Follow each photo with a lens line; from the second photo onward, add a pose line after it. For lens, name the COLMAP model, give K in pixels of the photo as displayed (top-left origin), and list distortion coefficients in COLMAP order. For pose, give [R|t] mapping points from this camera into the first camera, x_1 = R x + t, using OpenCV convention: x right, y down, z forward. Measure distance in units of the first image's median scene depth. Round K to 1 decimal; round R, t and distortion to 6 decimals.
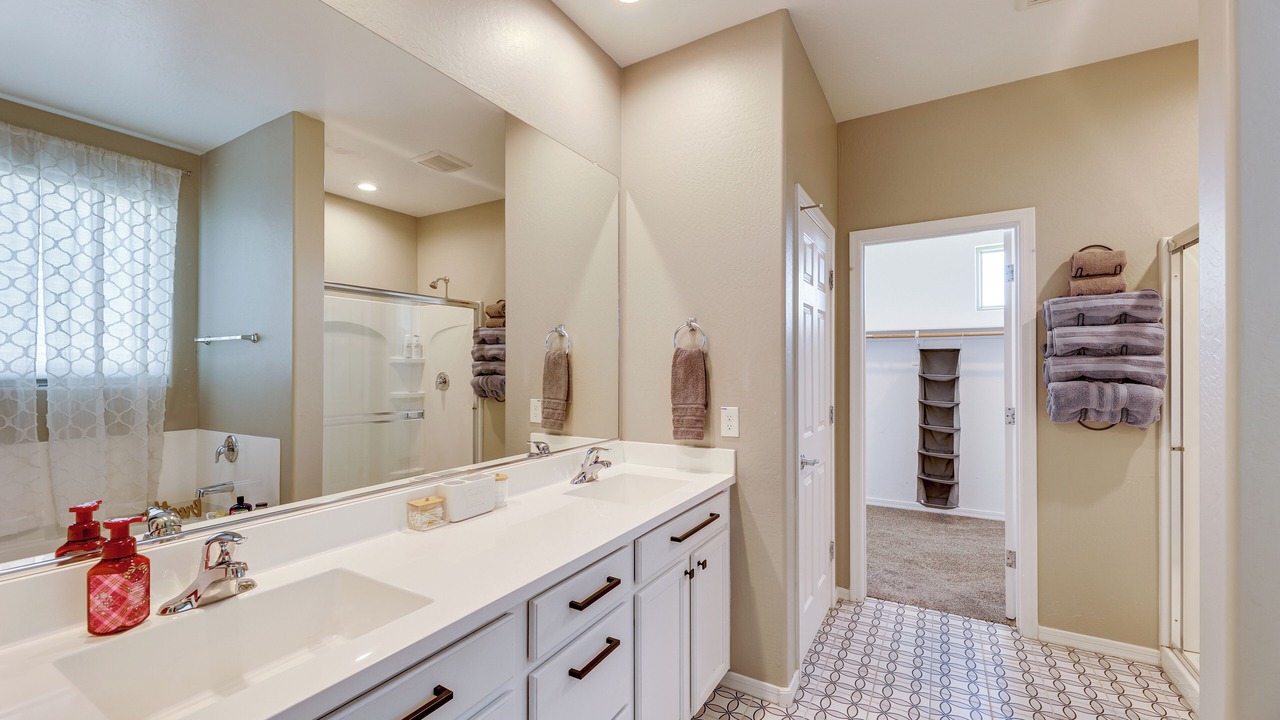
lens RADIAL K [[520.6, 0, 644.2], [0, 520.6, 361.2], [0, 0, 1]] dist [0.001877, 0.000040]
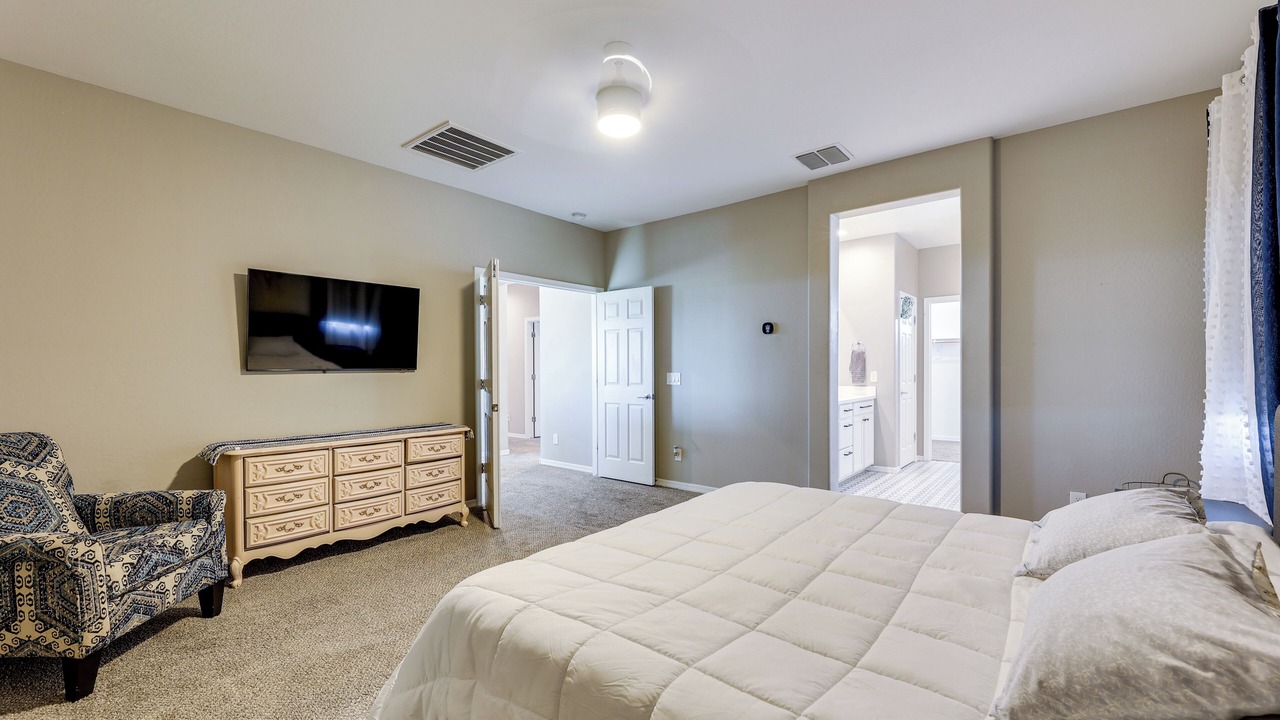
lens RADIAL K [[520.6, 0, 631.6], [0, 520.6, 366.9], [0, 0, 1]] dist [0.001877, 0.000040]
pose [[0.983559, 0.003268, -0.180560, -0.591183], [-0.002291, 0.999982, 0.005623, 0.050261], [0.180575, -0.005117, 0.983548, -1.927748]]
